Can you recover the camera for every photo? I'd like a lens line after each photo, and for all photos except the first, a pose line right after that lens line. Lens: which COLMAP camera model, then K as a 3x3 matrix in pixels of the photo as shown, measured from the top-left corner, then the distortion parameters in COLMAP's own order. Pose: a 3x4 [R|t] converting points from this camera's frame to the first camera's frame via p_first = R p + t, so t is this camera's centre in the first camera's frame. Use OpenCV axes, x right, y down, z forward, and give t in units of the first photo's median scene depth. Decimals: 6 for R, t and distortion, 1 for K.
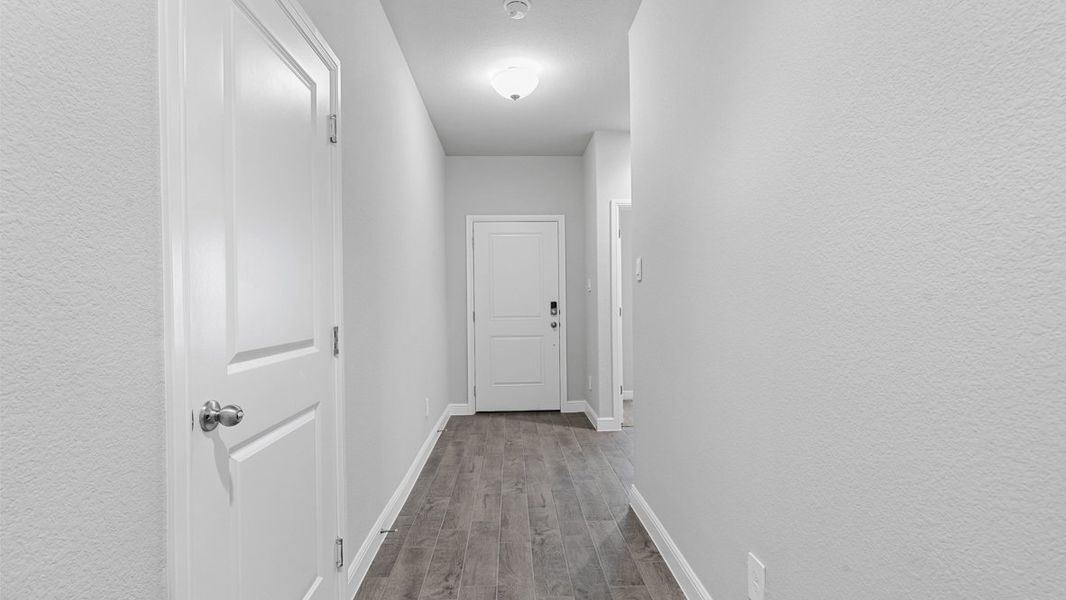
lens RADIAL K [[485.9, 0, 532.1], [0, 485.9, 305.7], [0, 0, 1]] dist [0.001769, -0.000069]
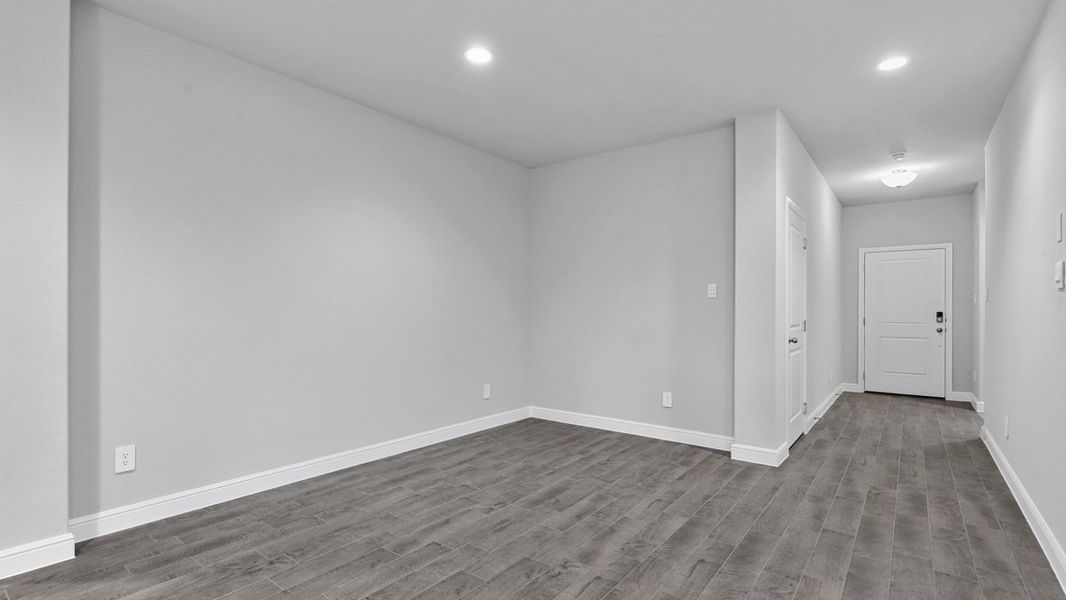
lens RADIAL K [[485.9, 0, 532.1], [0, 485.9, 305.7], [0, 0, 1]] dist [0.001769, -0.000069]
pose [[0.759984, 0.012187, -0.649828, 0.064352], [-0.019390, 0.999804, -0.003926, 0.001043], [0.649653, 0.015584, 0.760071, -0.703221]]
